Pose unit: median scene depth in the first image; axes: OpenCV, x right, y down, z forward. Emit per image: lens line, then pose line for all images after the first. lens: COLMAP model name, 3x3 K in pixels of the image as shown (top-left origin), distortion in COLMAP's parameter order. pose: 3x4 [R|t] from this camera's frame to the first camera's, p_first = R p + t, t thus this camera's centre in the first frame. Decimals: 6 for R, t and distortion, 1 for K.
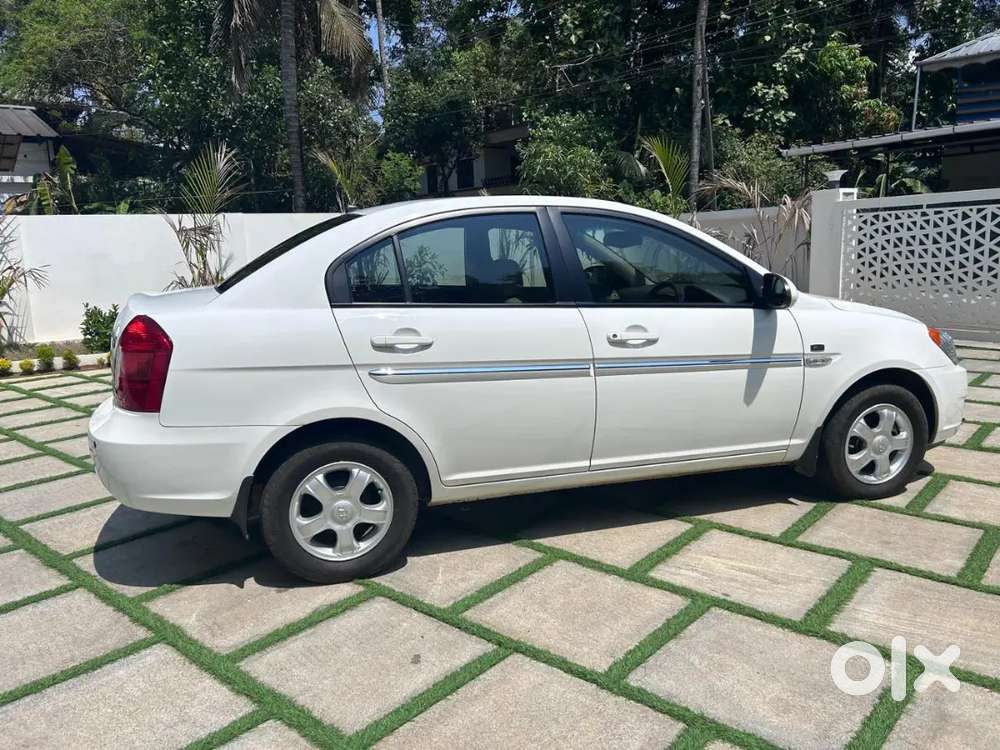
lens RADIAL K [[756.9, 0, 491.7], [0, 756.9, 373.8], [0, 0, 1]] dist [0.045825, -0.050156]
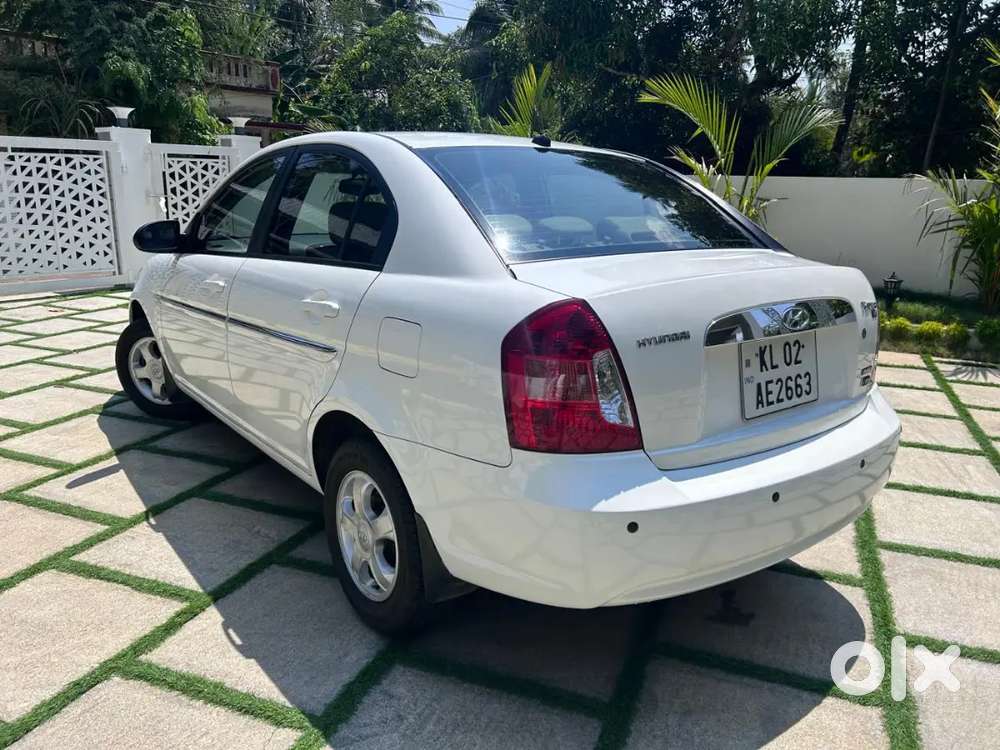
lens RADIAL K [[756.9, 0, 496.9], [0, 756.9, 378.9], [0, 0, 1]] dist [0.045825, -0.050156]
pose [[-0.344972, -0.210229, 0.914767, -0.961128], [0.150193, 0.949672, 0.274891, -0.221509], [-0.926518, 0.232222, -0.296035, 1.411727]]
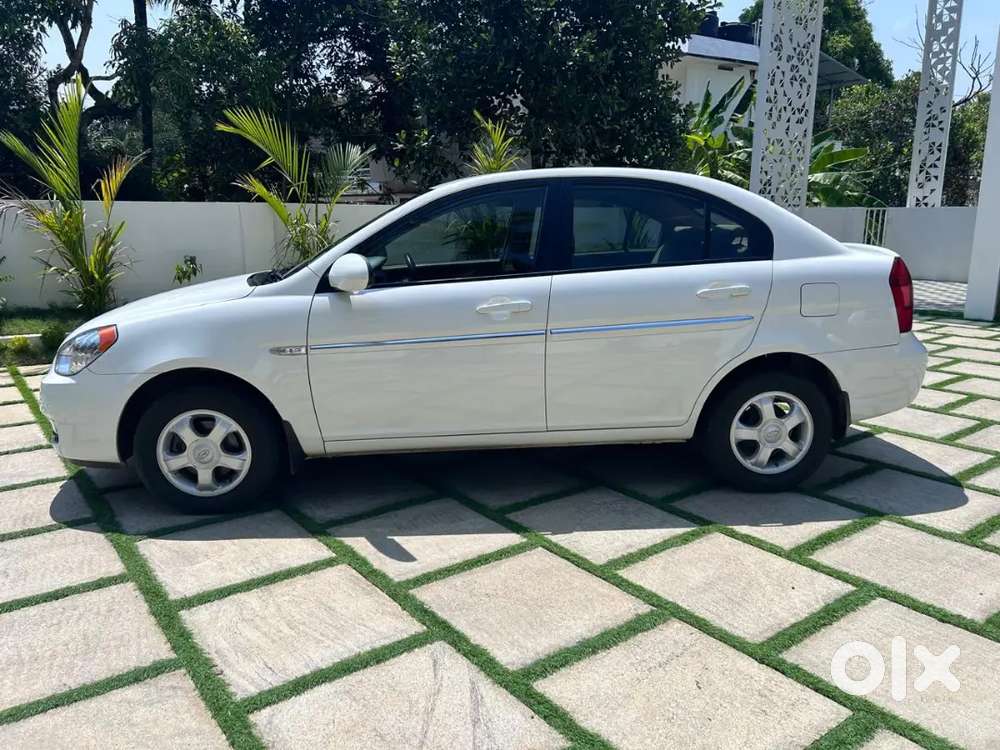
lens RADIAL K [[756.9, 0, 503.2], [0, 756.9, 377.3], [0, 0, 1]] dist [0.045825, -0.050156]
pose [[-0.979390, -0.004861, 0.201918, -0.165778], [0.070000, 0.929583, 0.361906, -0.396671], [-0.189459, 0.368581, -0.910084, 2.356142]]
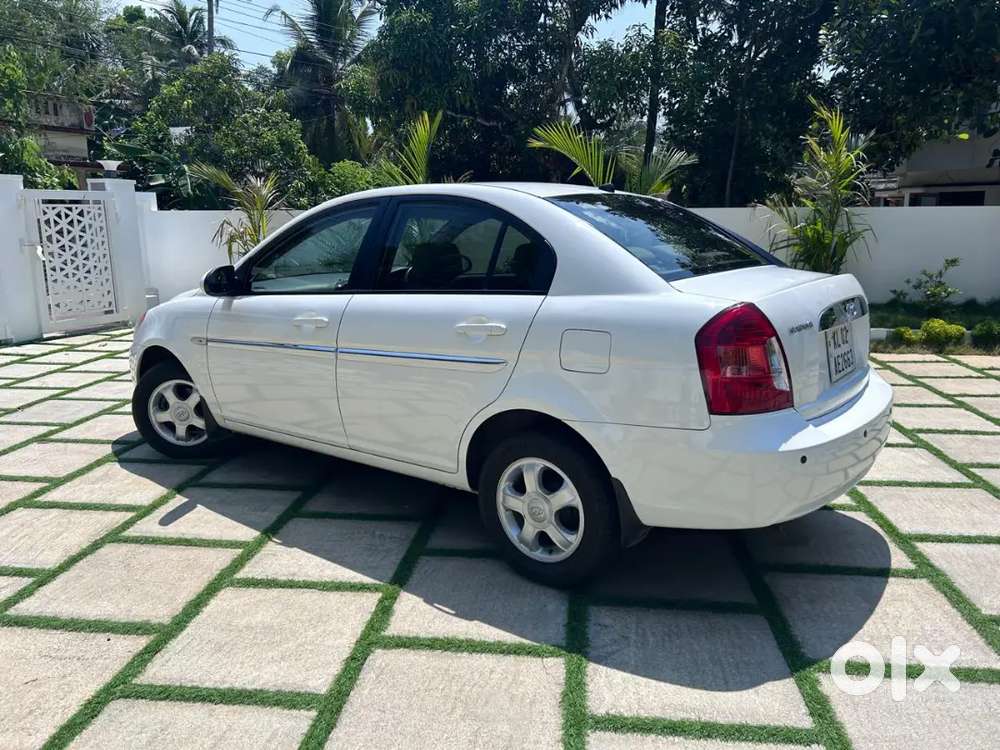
lens RADIAL K [[756.9, 0, 497.4], [0, 756.9, 377.1], [0, 0, 1]] dist [0.045825, -0.050156]
pose [[-0.576158, -0.132455, 0.806534, -0.955124], [0.165212, 0.947539, 0.273634, -0.294867], [-0.800467, 0.290906, -0.524049, 1.787532]]
